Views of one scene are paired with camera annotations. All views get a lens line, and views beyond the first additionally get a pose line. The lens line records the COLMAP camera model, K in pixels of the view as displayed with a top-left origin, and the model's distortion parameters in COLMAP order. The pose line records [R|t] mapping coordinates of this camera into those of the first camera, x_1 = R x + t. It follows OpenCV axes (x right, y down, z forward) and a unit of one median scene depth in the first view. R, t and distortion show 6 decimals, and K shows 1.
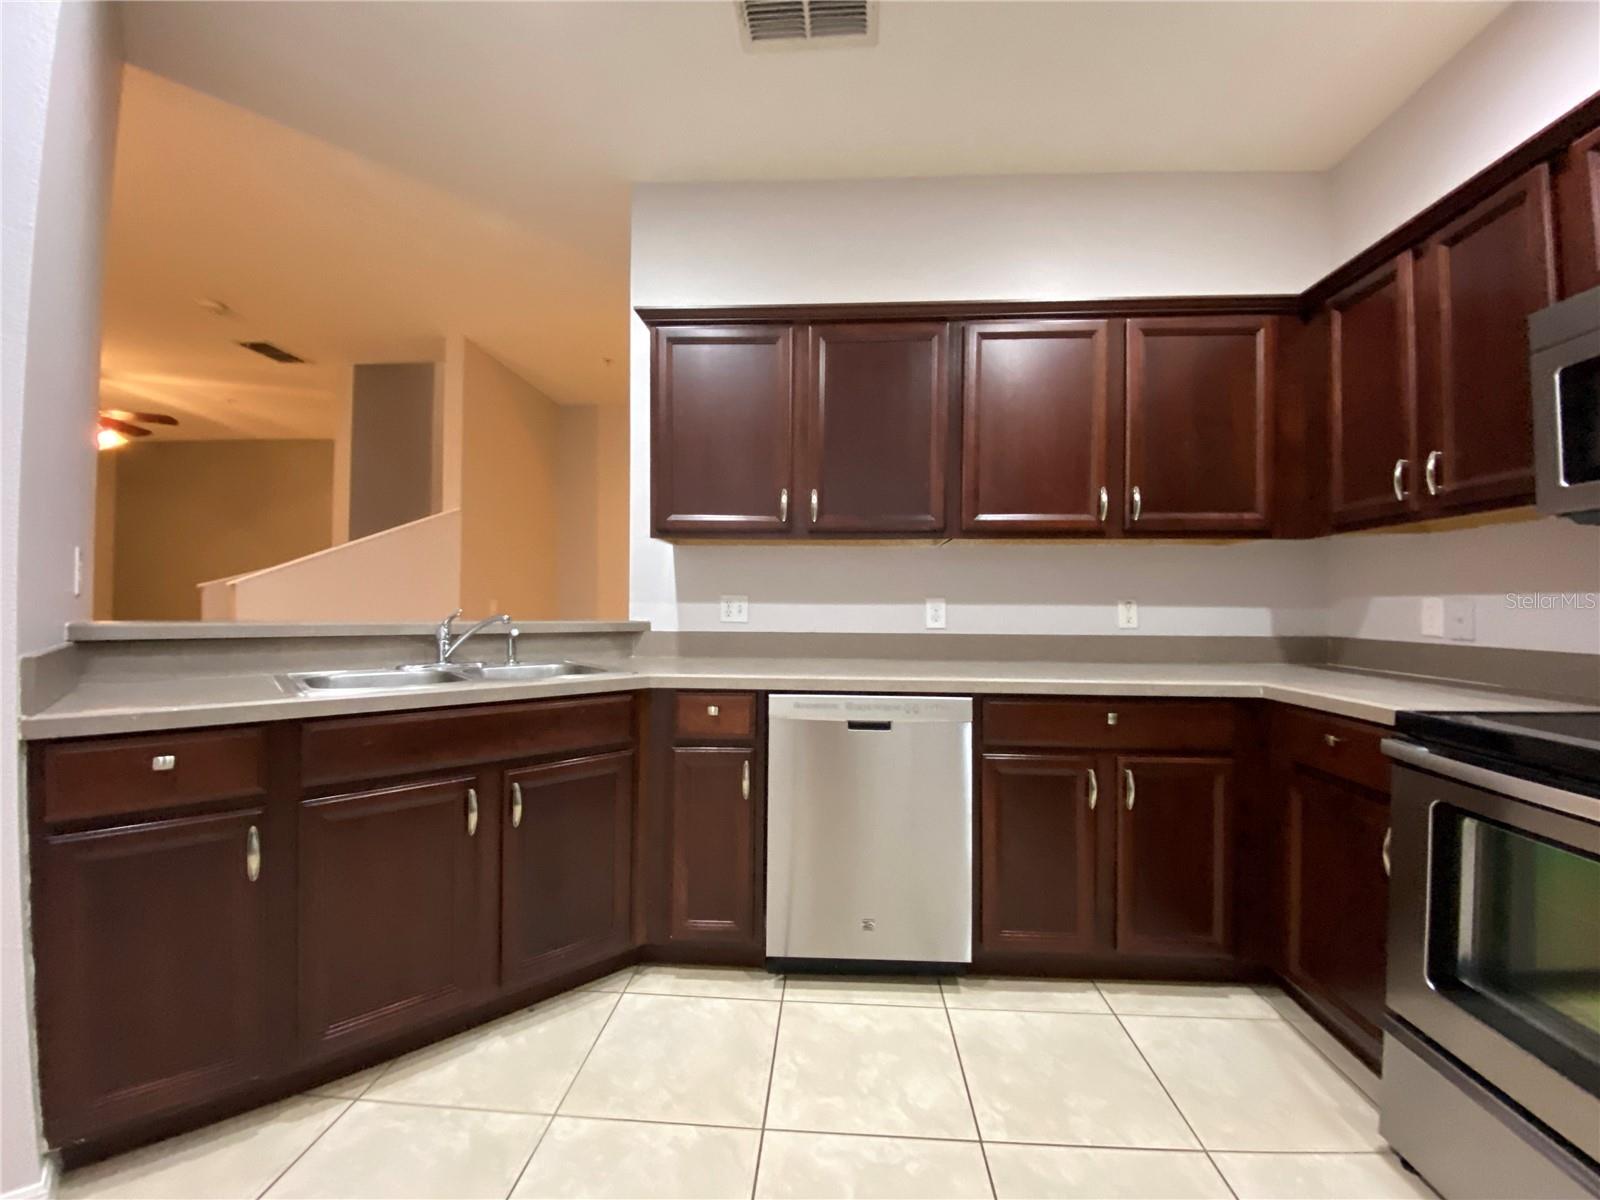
lens RADIAL K [[650.1, 0, 798.5], [0, 650.1, 598.1], [0, 0, 1]] dist [0.001431, -0.001891]
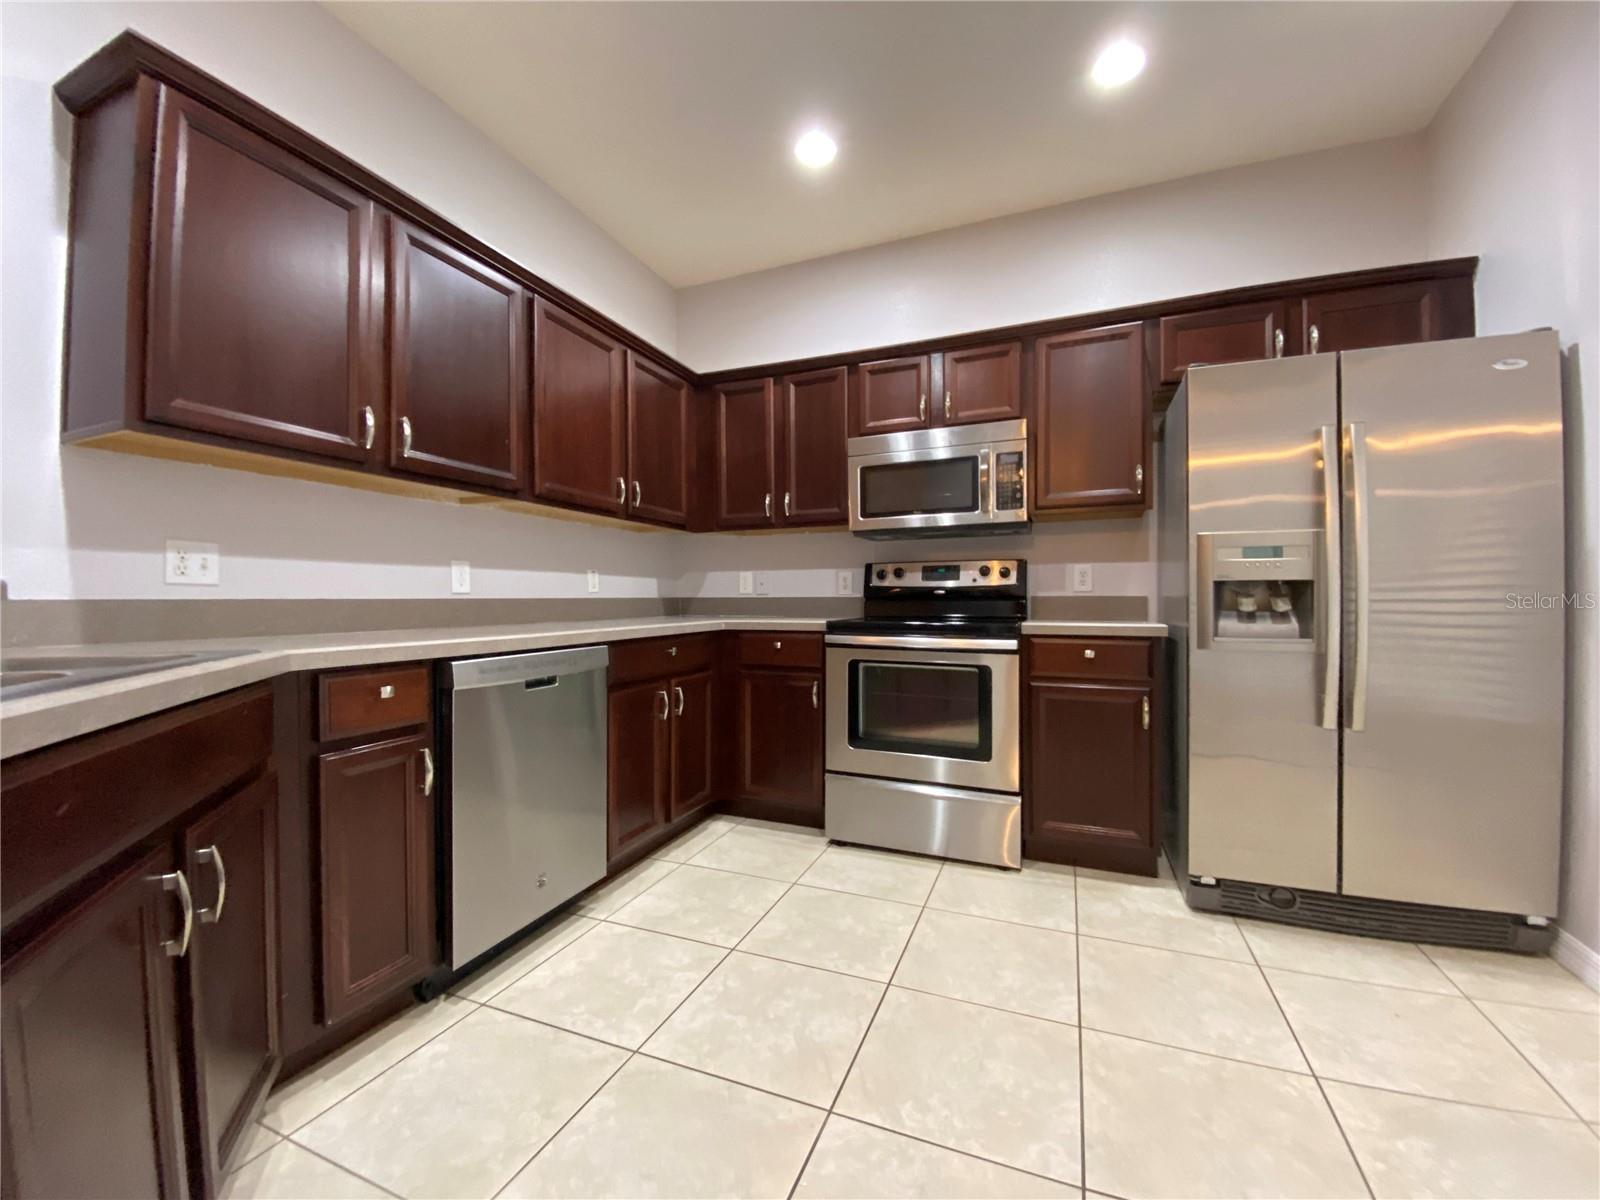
lens RADIAL K [[650.1, 0, 793.1], [0, 650.1, 597.2], [0, 0, 1]] dist [0.001431, -0.001891]
pose [[0.328641, -0.006146, 0.944435, -0.698003], [-0.008713, 0.999917, 0.009539, 0.052853], [-0.944415, -0.011364, 0.328560, 0.309409]]
